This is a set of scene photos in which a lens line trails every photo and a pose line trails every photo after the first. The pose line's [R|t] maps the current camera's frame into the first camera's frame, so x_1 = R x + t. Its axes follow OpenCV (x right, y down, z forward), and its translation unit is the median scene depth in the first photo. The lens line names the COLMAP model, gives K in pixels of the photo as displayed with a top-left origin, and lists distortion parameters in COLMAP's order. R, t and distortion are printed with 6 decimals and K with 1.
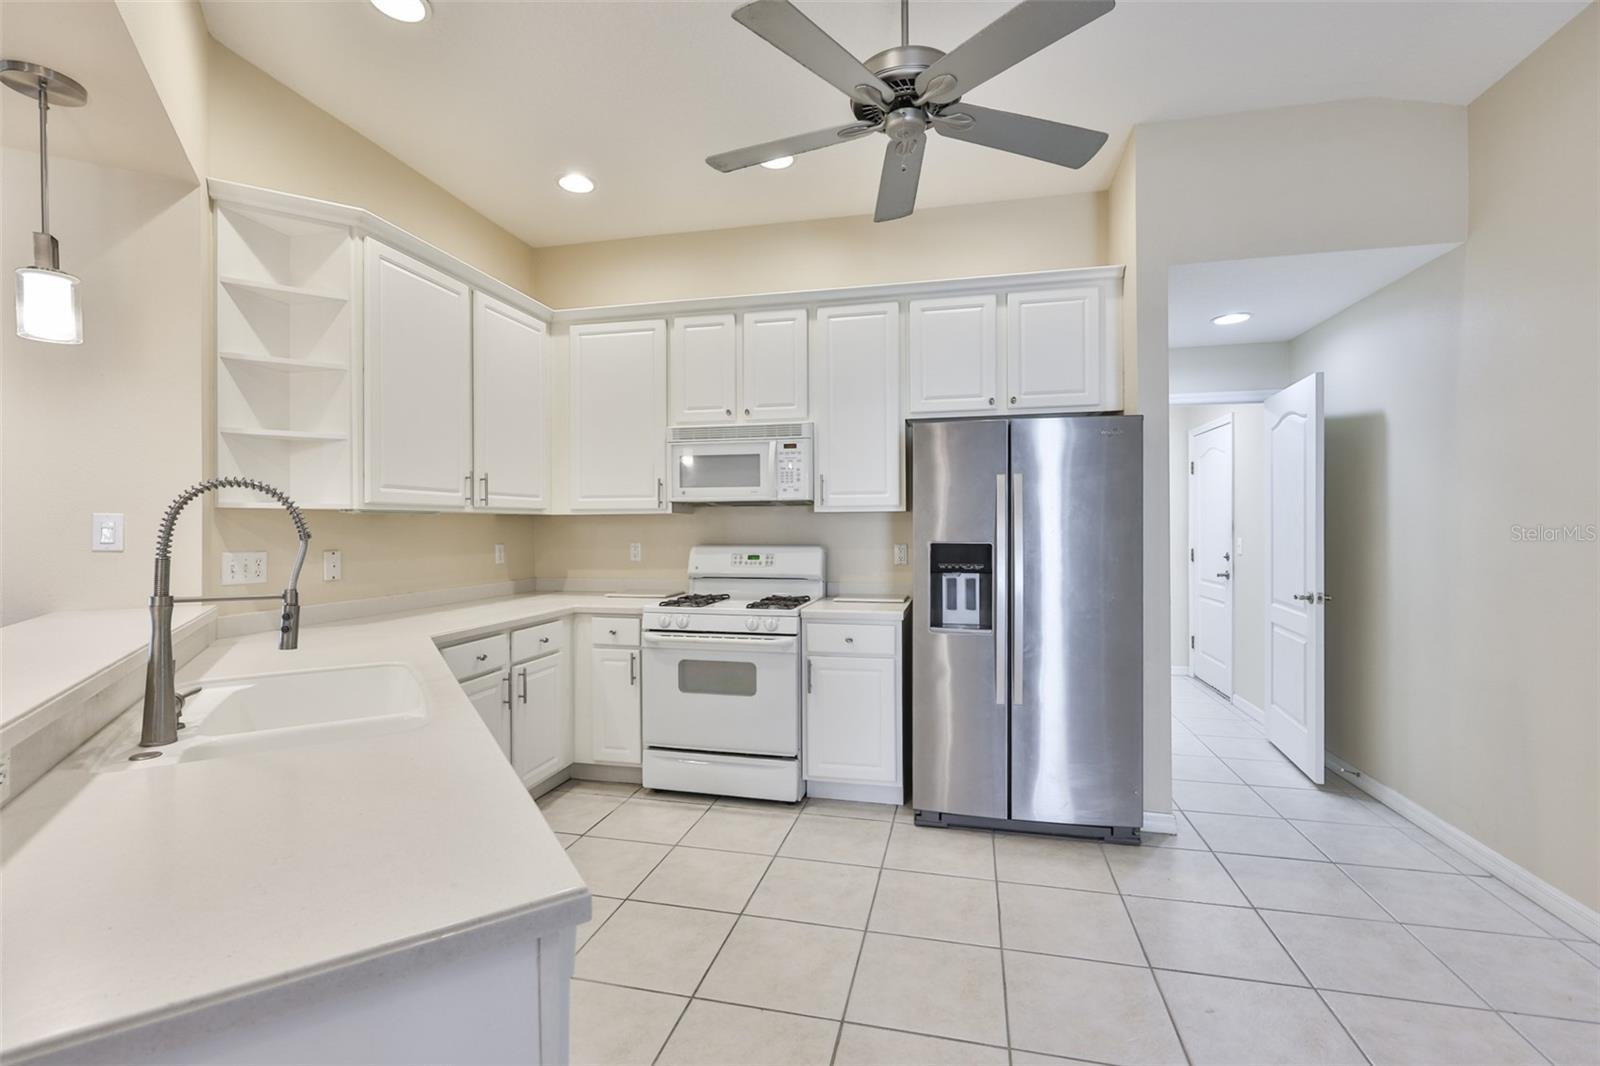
lens RADIAL K [[685.9, 0, 803.2], [0, 685.9, 527.5], [0, 0, 1]] dist [-0.001964, 0.000535]
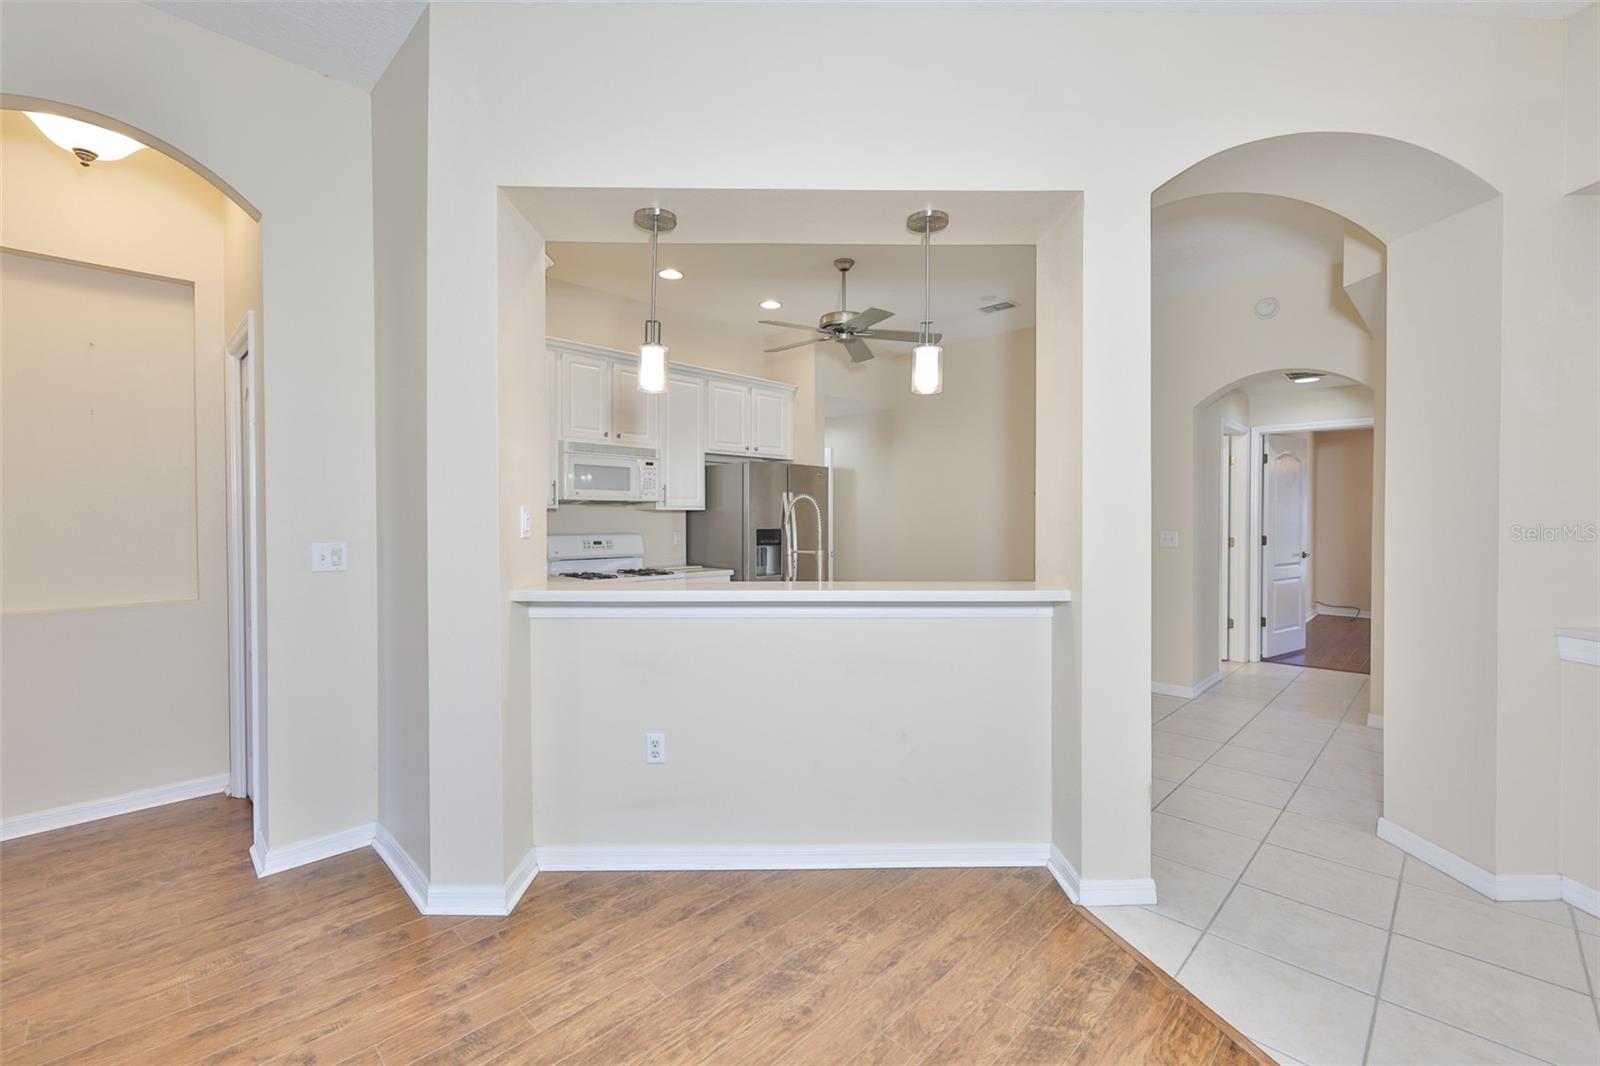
lens RADIAL K [[685.9, 0, 791.1], [0, 685.9, 521.5], [0, 0, 1]] dist [-0.001964, 0.000535]
pose [[0.531949, 0.000887, 0.846776, -1.117418], [0.001088, 0.999998, -0.001731, 0.005699], [-0.846776, 0.001842, 0.531947, -0.020818]]
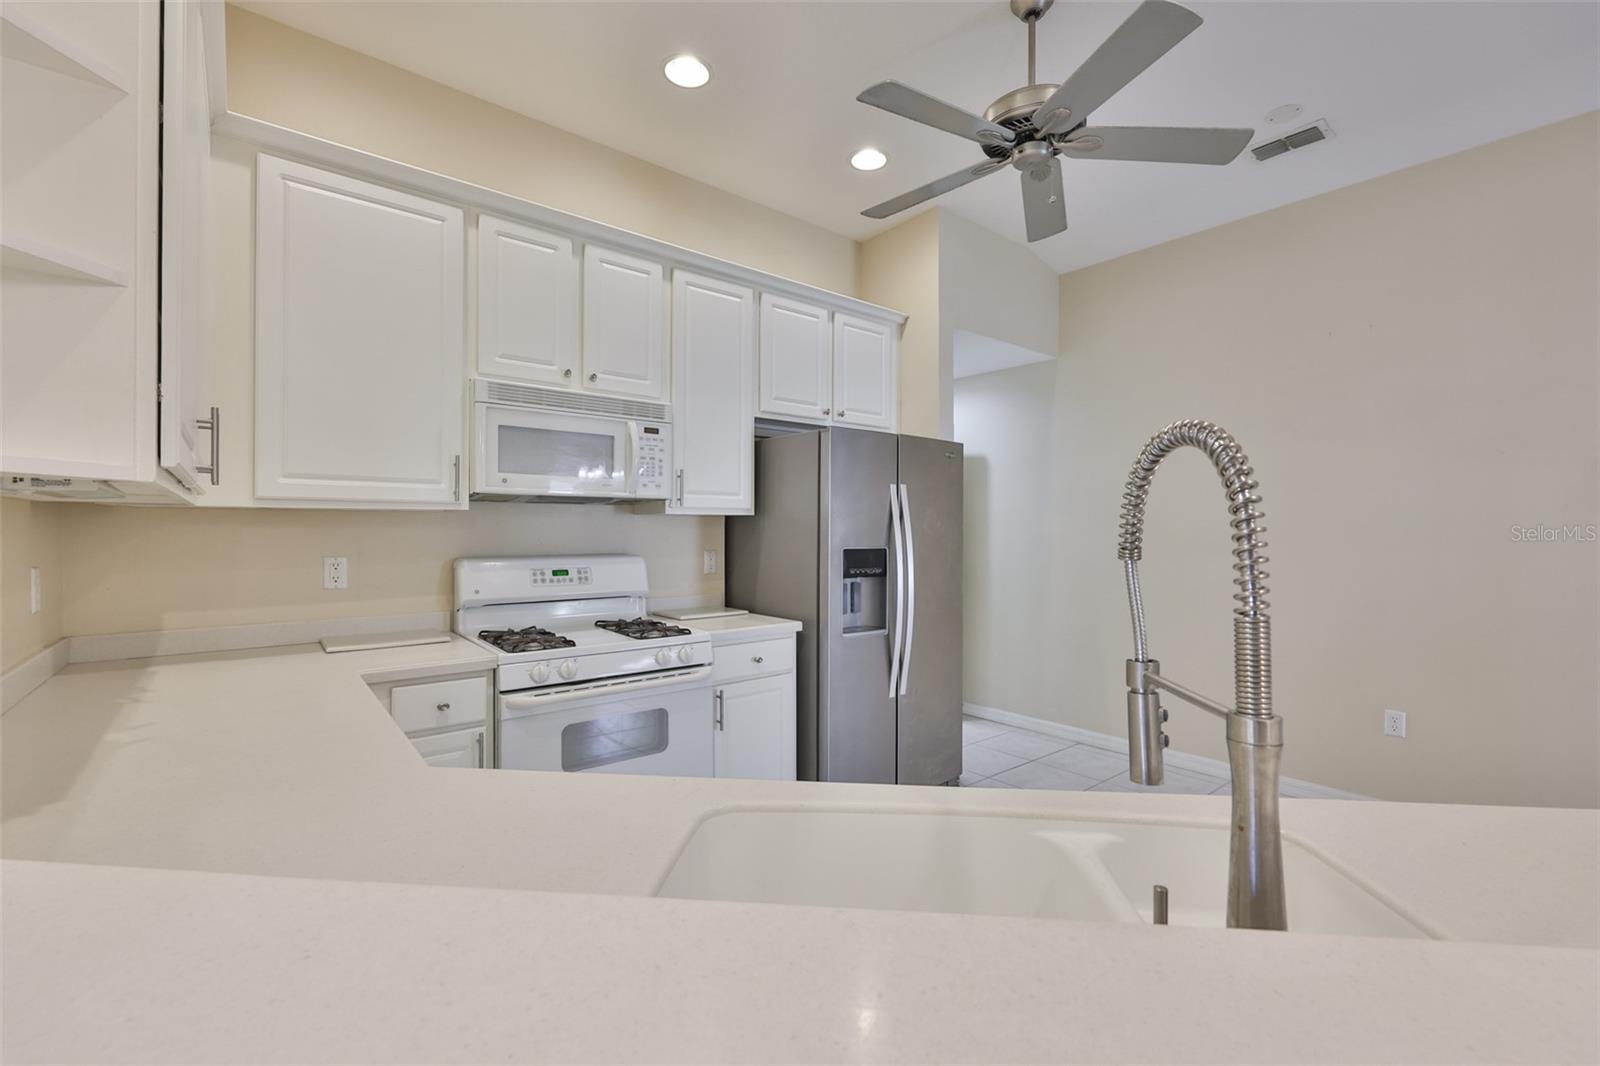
lens RADIAL K [[685.9, 0, 788.0], [0, 685.9, 530.5], [0, 0, 1]] dist [-0.001964, 0.000535]
pose [[0.620656, 0.004876, 0.784068, -0.563343], [-0.003213, 0.999988, -0.003676, -0.000144], [-0.784076, -0.000237, 0.620665, 0.391724]]
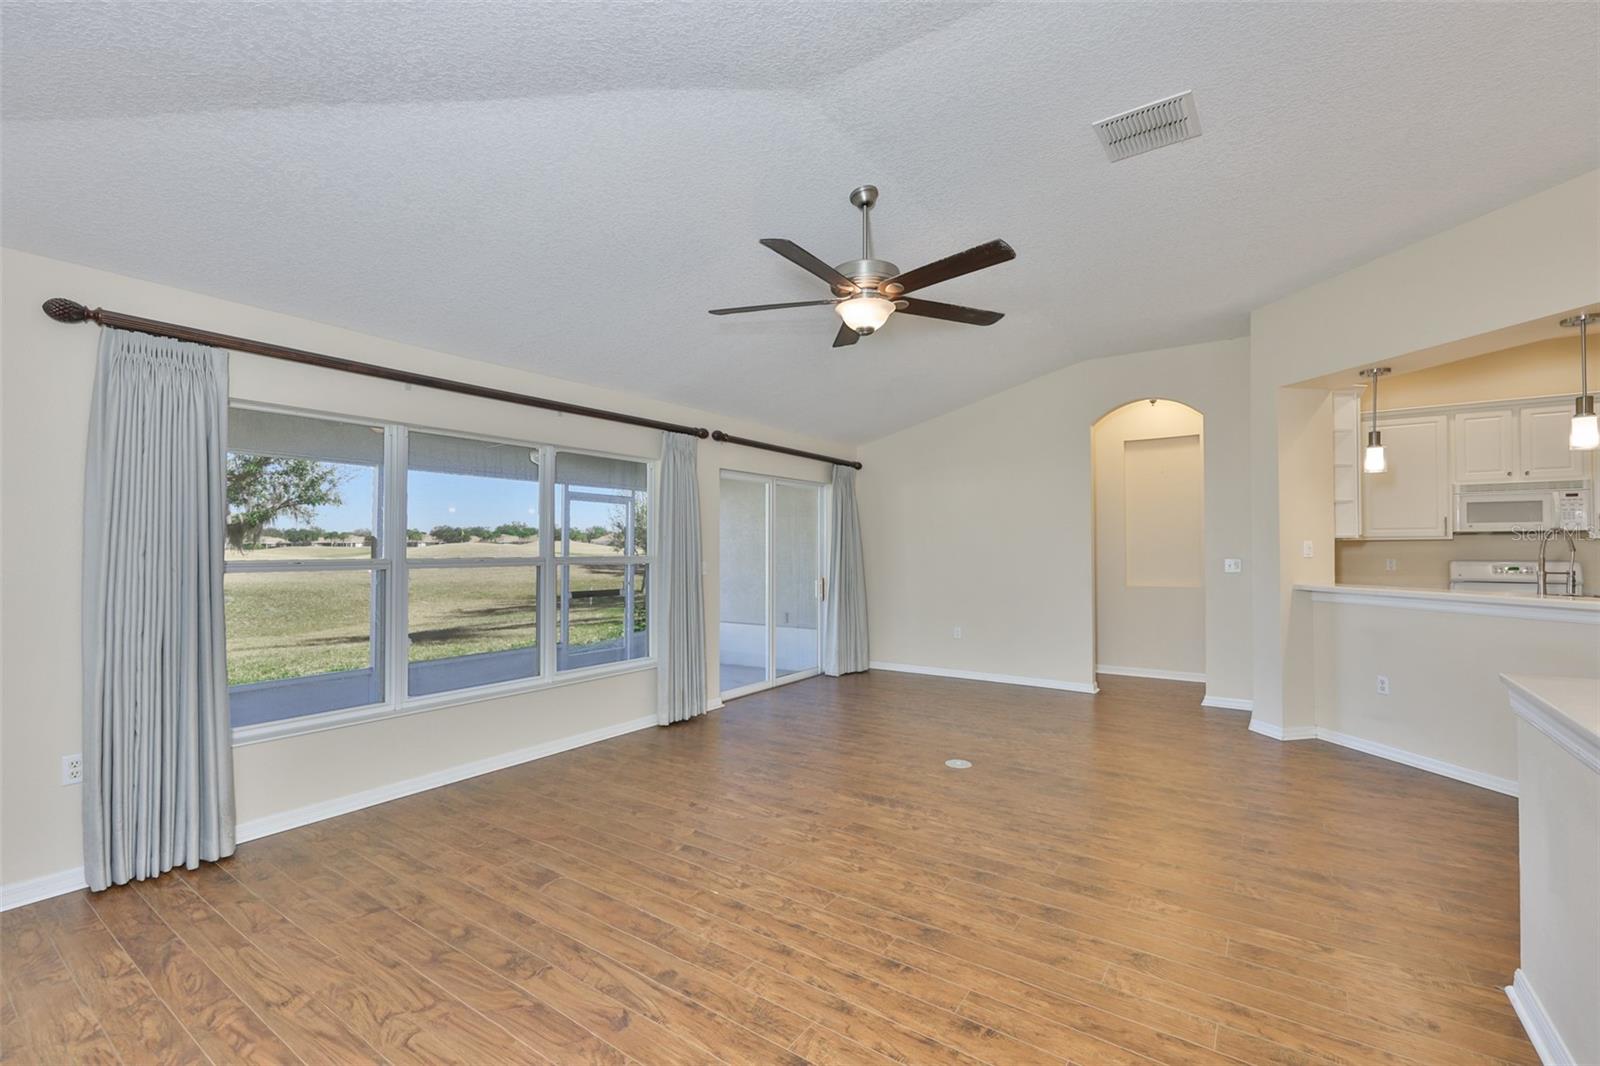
lens RADIAL K [[685.9, 0, 807.5], [0, 685.9, 534.4], [0, 0, 1]] dist [-0.001964, 0.000535]
pose [[0.931830, -0.005364, -0.362854, -1.086831], [-0.002412, 0.999777, -0.020973, 0.004901], [0.362886, 0.020419, 0.931610, -1.071257]]
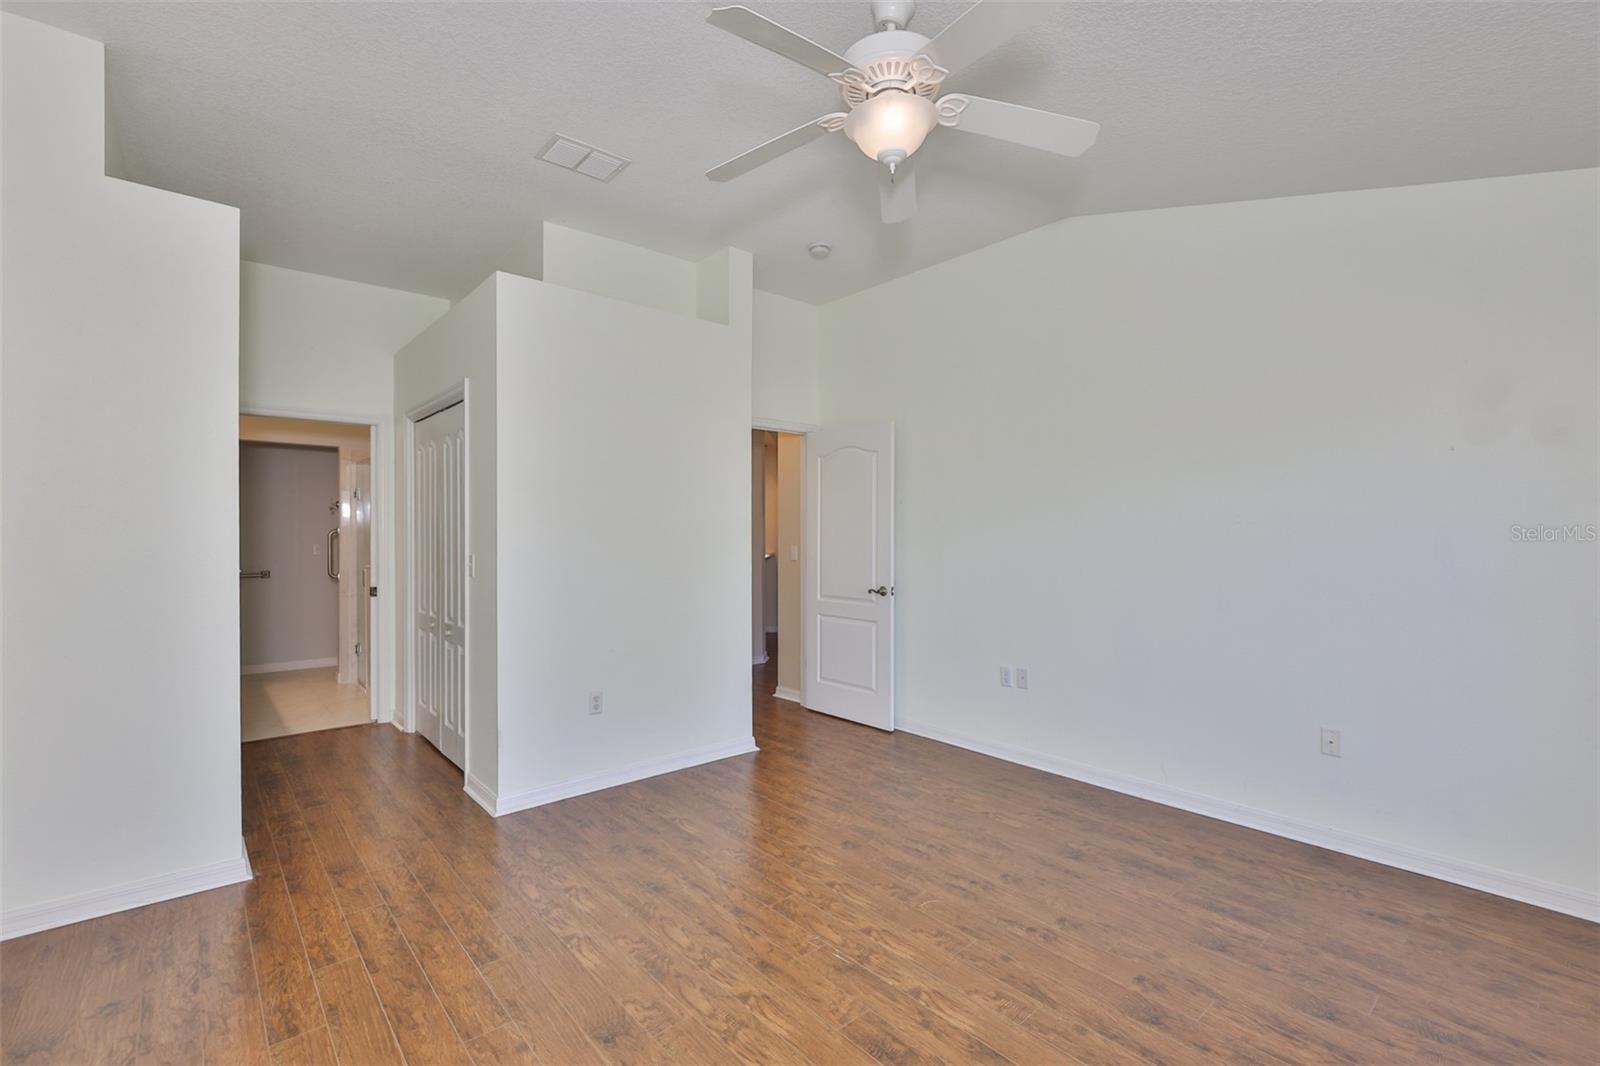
lens RADIAL K [[685.9, 0, 794.2], [0, 685.9, 525.0], [0, 0, 1]] dist [-0.001964, 0.000535]
pose [[-0.803587, 0.011124, 0.595083, -1.819014], [0.005412, 0.999921, -0.011383, 0.004242], [-0.595163, -0.005927, -0.803583, 0.079534]]
